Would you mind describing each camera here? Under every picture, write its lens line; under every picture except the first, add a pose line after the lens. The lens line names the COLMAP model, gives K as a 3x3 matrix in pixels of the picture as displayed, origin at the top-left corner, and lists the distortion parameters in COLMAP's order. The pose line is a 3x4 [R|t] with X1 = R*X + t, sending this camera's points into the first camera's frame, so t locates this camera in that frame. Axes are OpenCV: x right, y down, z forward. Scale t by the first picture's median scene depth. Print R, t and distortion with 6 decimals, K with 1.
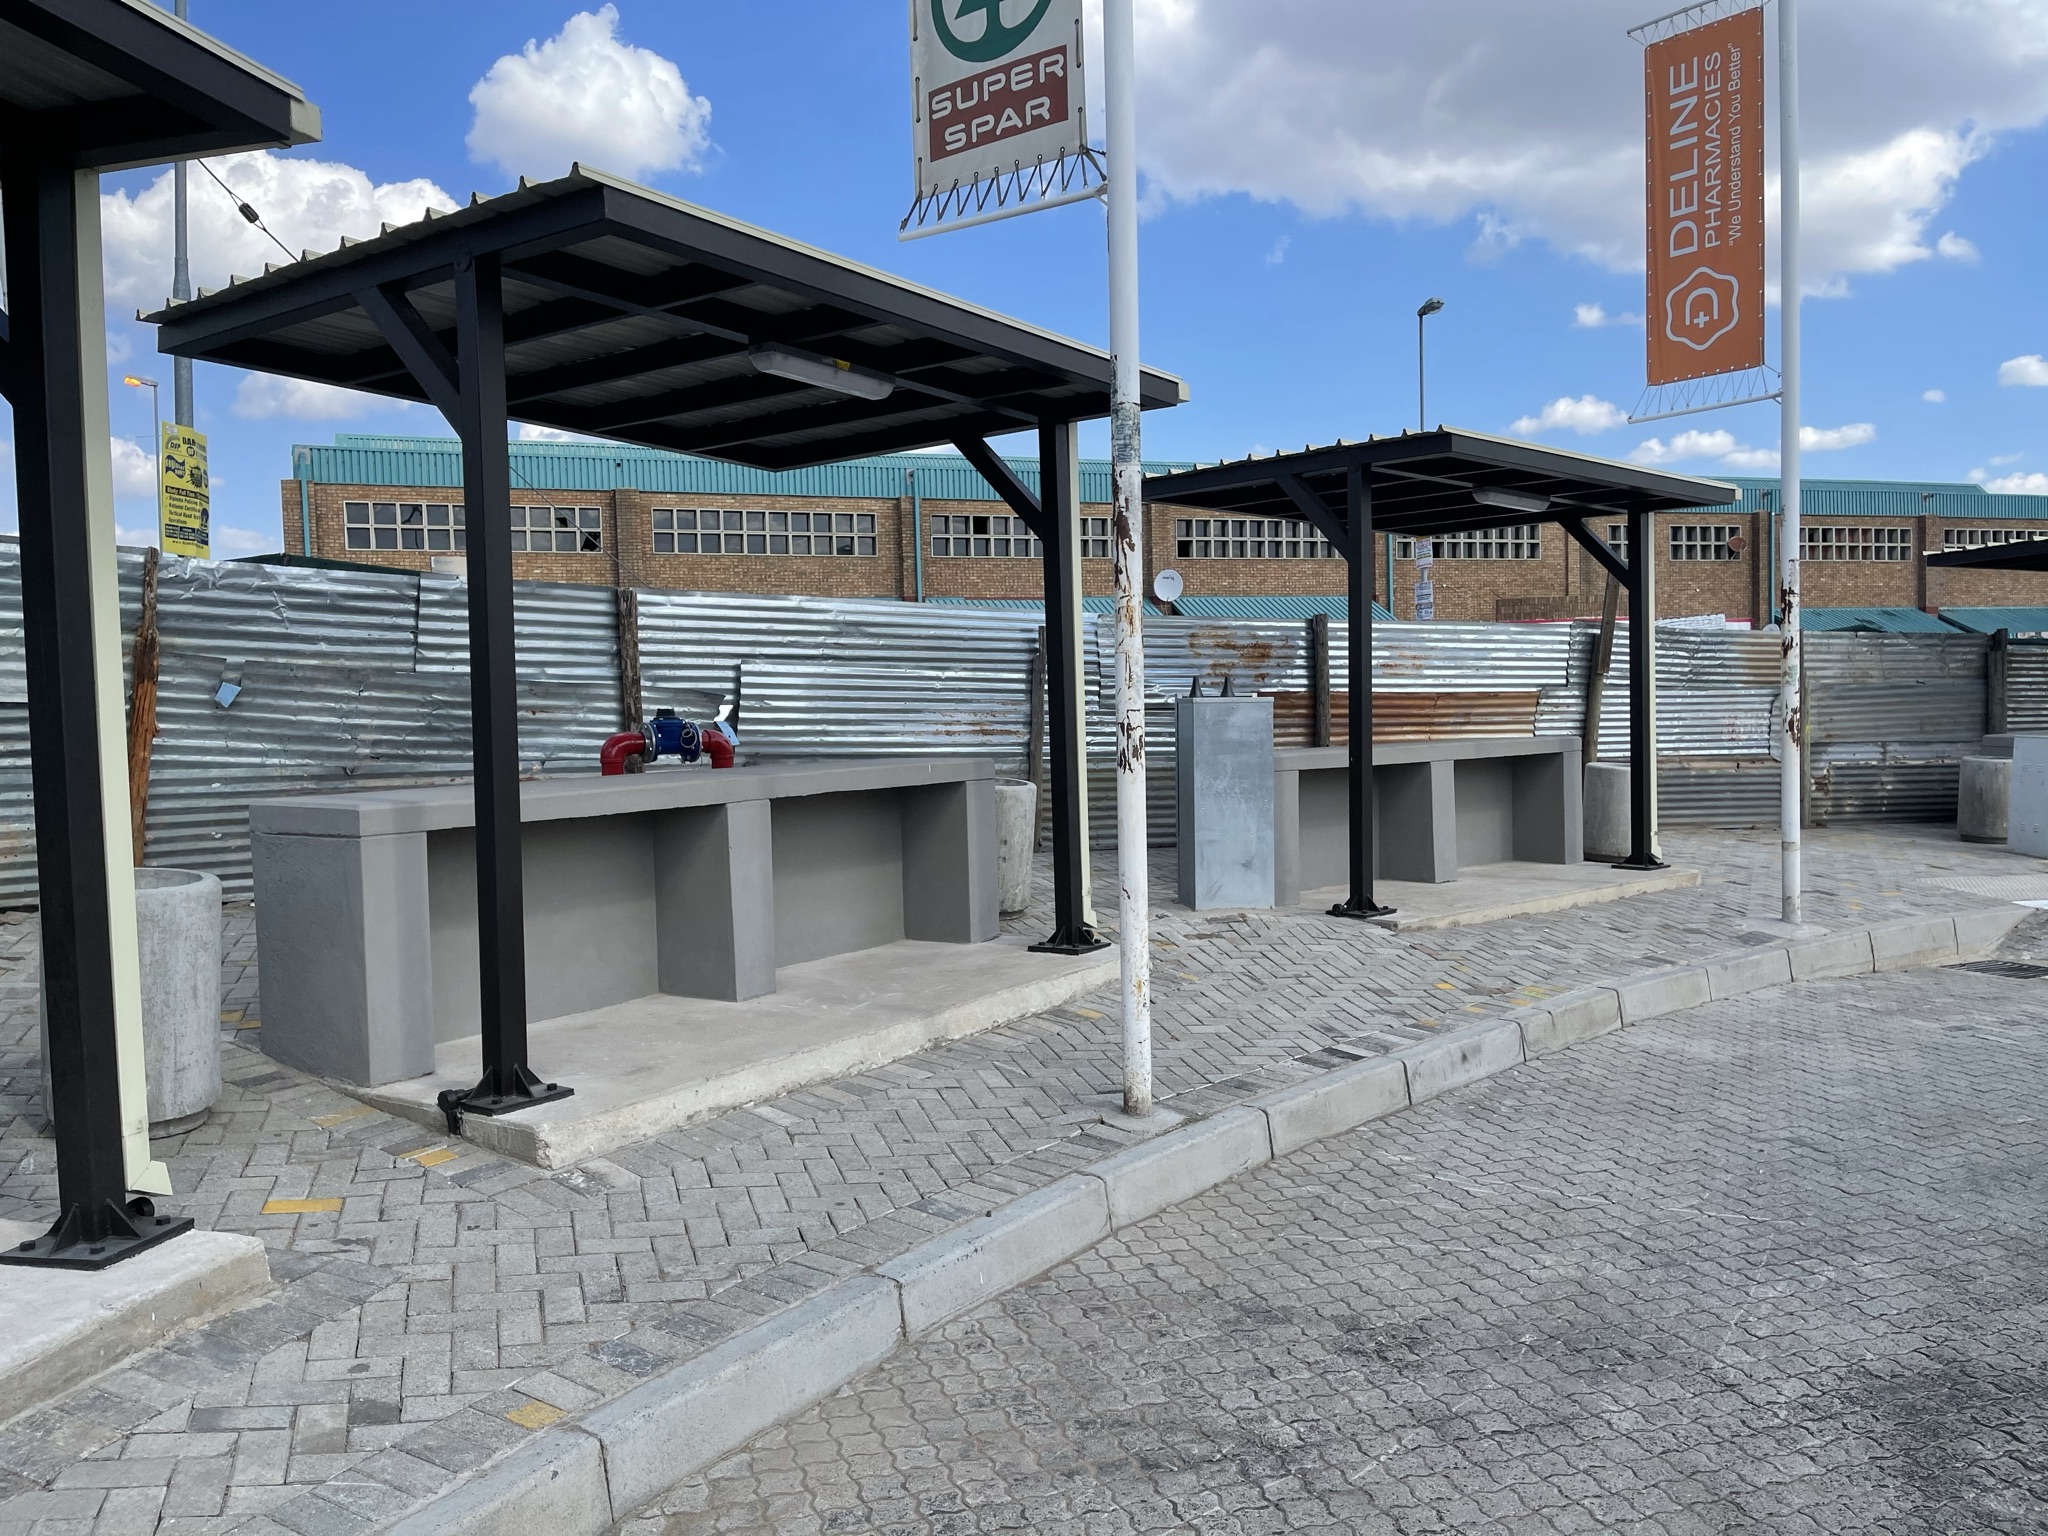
lens RADIAL K [[1536.3, 0, 1027.1], [0, 1536.3, 766.9], [0, 0, 1]] dist [0.063482, -0.084741]
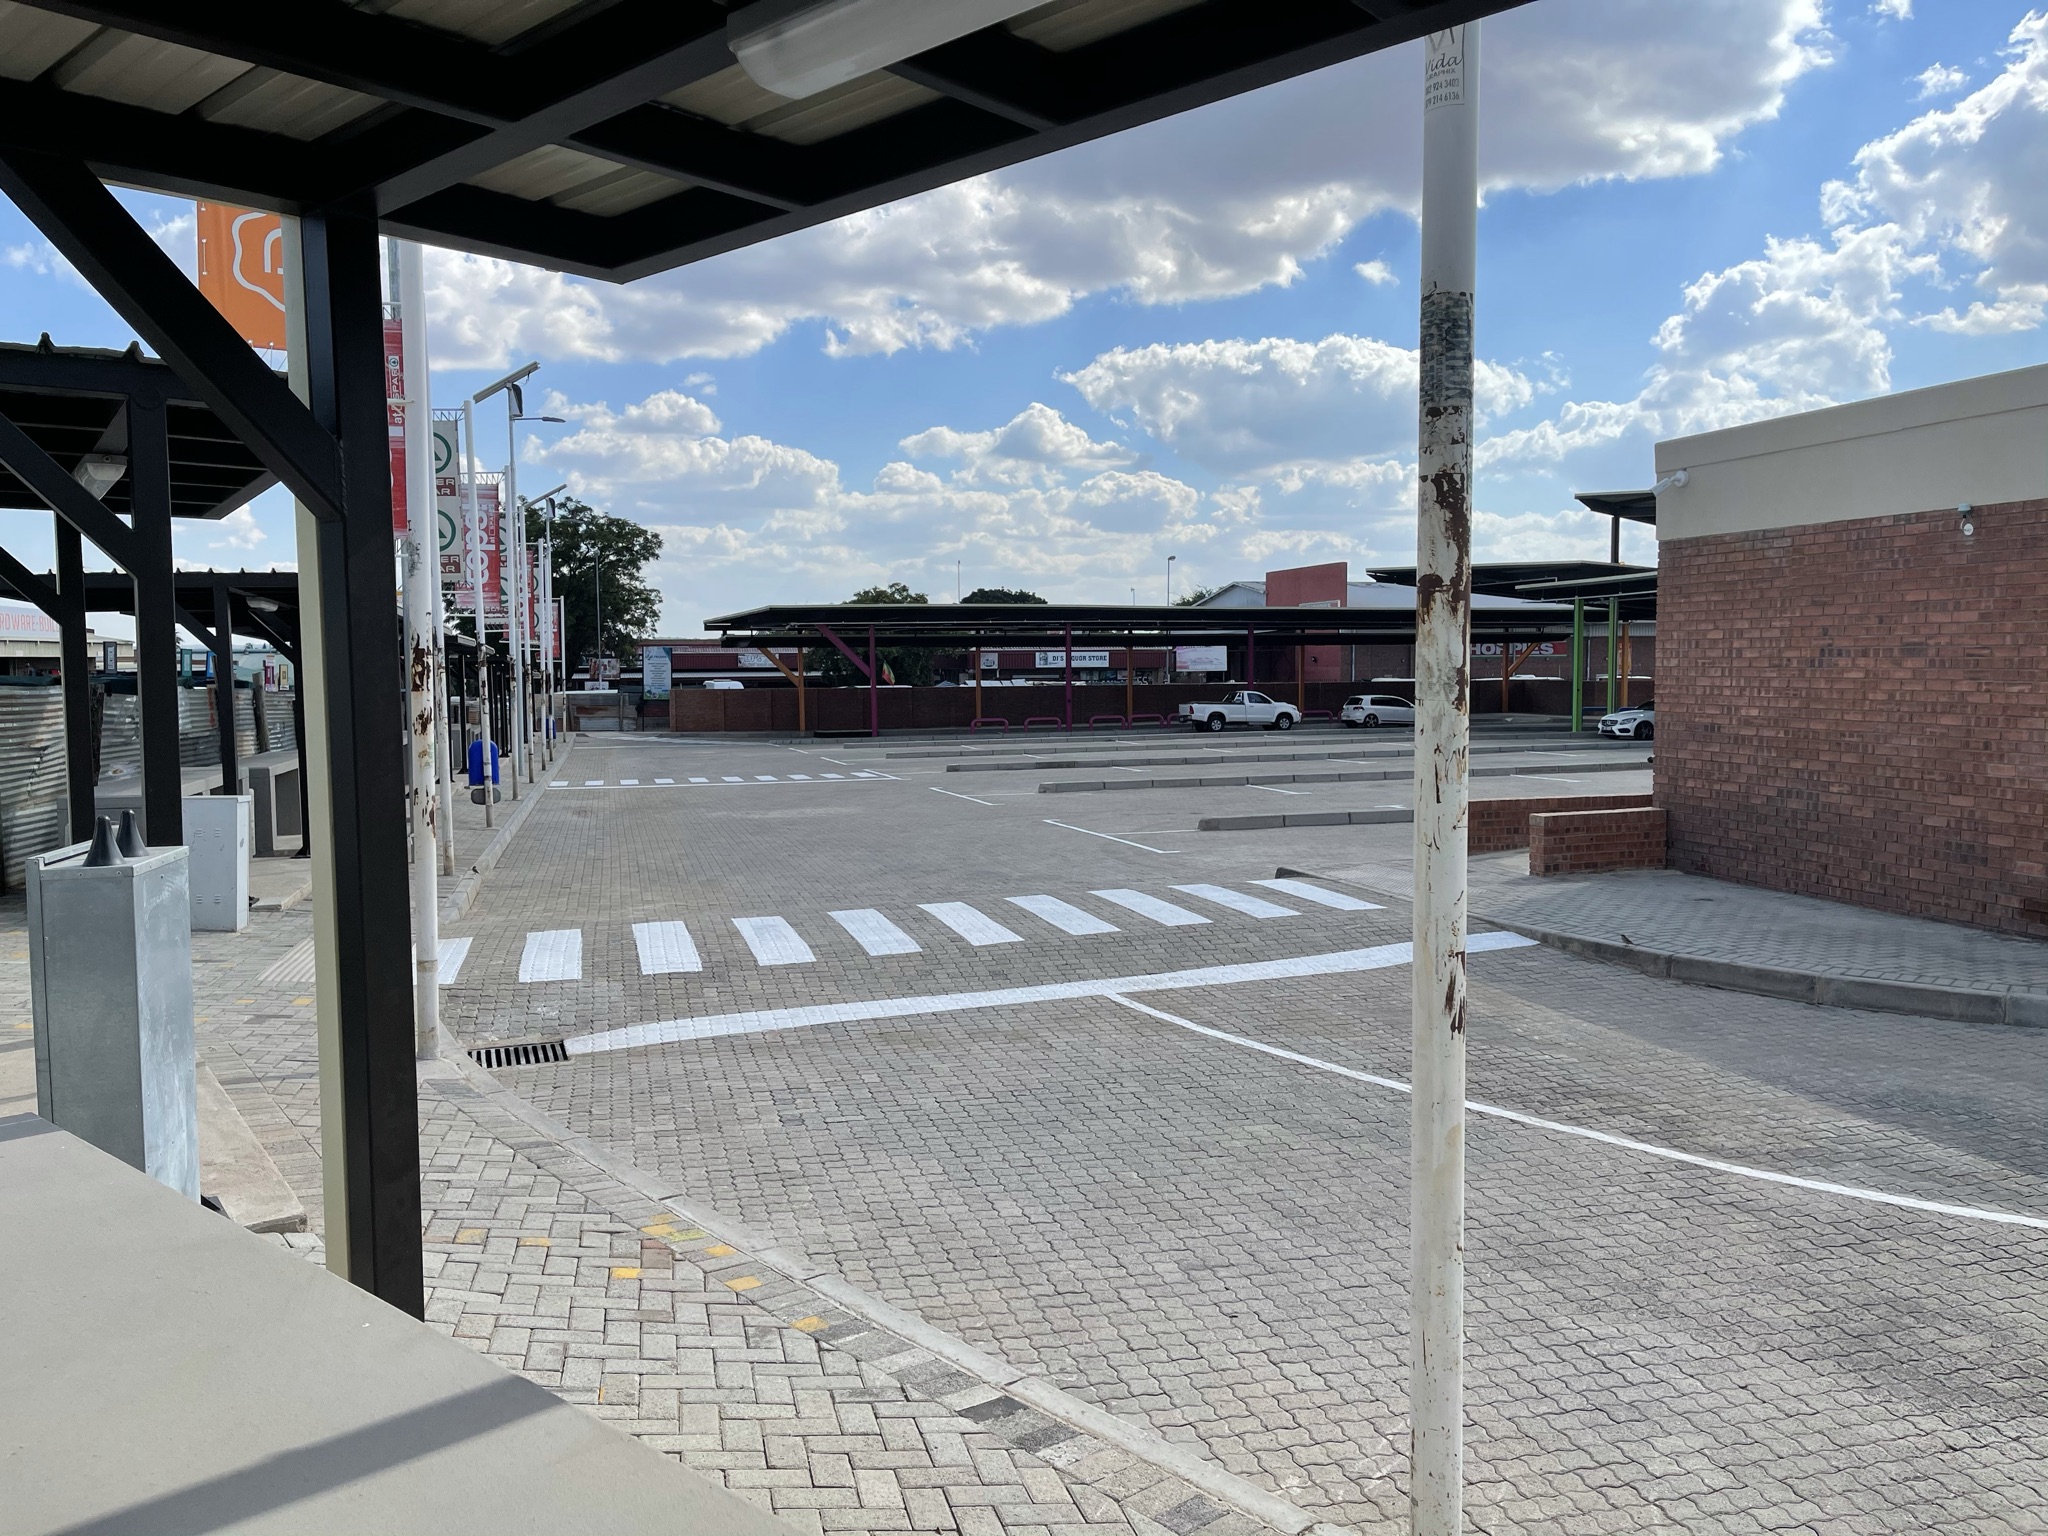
lens RADIAL K [[1536.3, 0, 1015.2], [0, 1536.3, 775.1], [0, 0, 1]] dist [0.063482, -0.084741]
pose [[0.084048, -0.050719, 0.995170, -0.071874], [0.046221, 0.997827, 0.046951, -0.018286], [-0.995389, 0.042052, 0.086209, 0.157190]]
